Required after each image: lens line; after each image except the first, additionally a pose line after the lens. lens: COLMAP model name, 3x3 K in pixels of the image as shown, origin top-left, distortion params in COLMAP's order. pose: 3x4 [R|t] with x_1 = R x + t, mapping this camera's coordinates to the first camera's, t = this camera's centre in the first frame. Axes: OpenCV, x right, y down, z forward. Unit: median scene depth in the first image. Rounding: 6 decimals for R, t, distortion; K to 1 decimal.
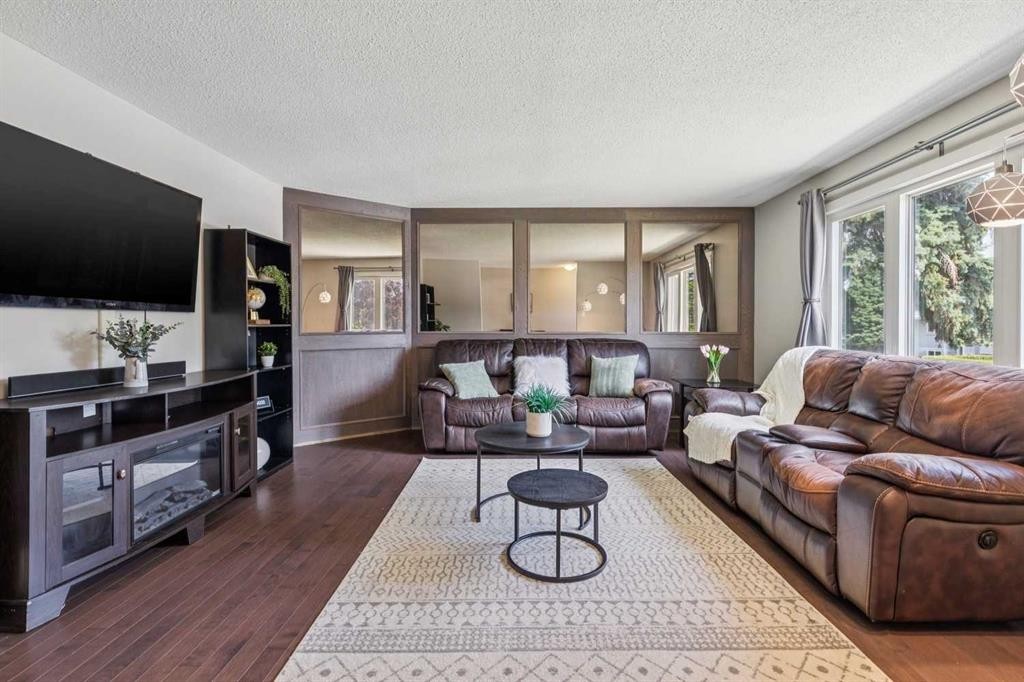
lens RADIAL K [[479.3, 0, 515.5], [0, 479.3, 325.8], [0, 0, 1]] dist [0.012106, -0.000117]
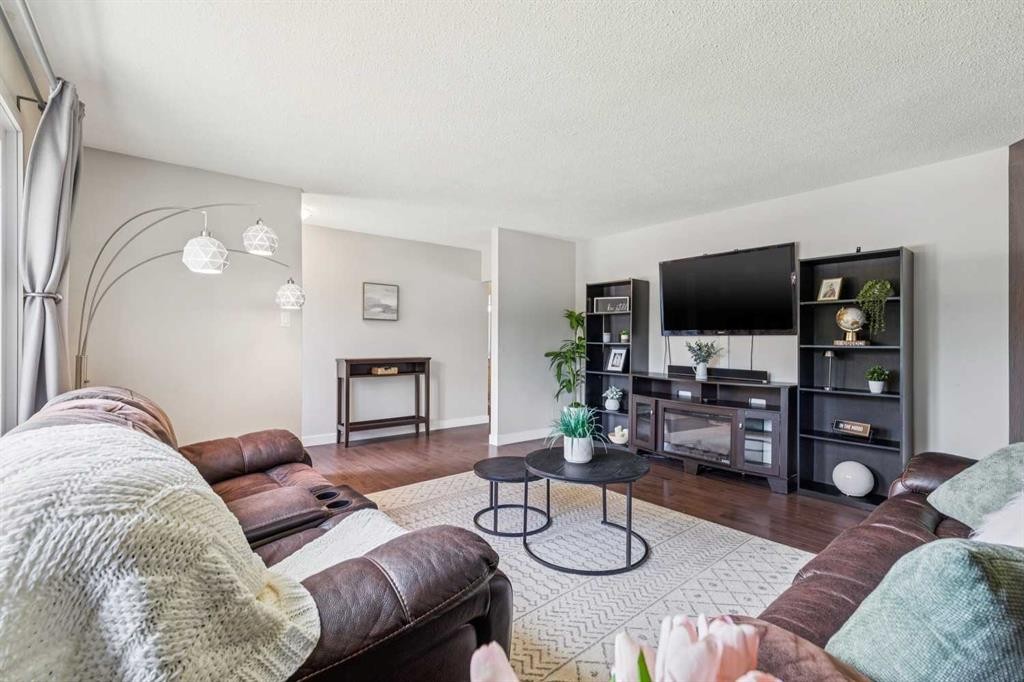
lens RADIAL K [[460.2, 0, 515.7], [0, 460.2, 337.6], [0, 0, 1]] dist [0.011459, 0.000127]
pose [[-0.763281, -0.007937, -0.646018, 0.726115], [-0.008133, 0.999963, -0.002677, -0.012674], [0.646016, 0.003211, -0.763317, 1.600554]]
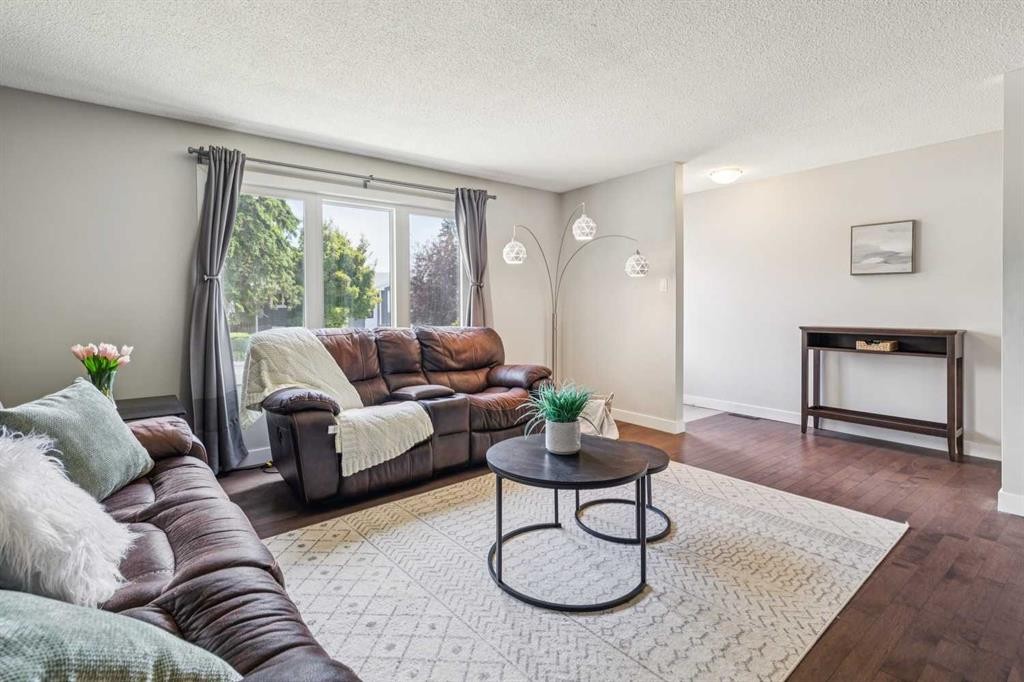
lens RADIAL K [[483.3, 0, 503.1], [0, 483.3, 302.8], [0, 0, 1]] dist [0.009965, -0.000149]
pose [[-0.638297, 0.005129, 0.769773, -0.471734], [0.004237, 0.999986, -0.003150, -0.002614], [-0.769778, 0.001251, -0.638310, 1.541812]]
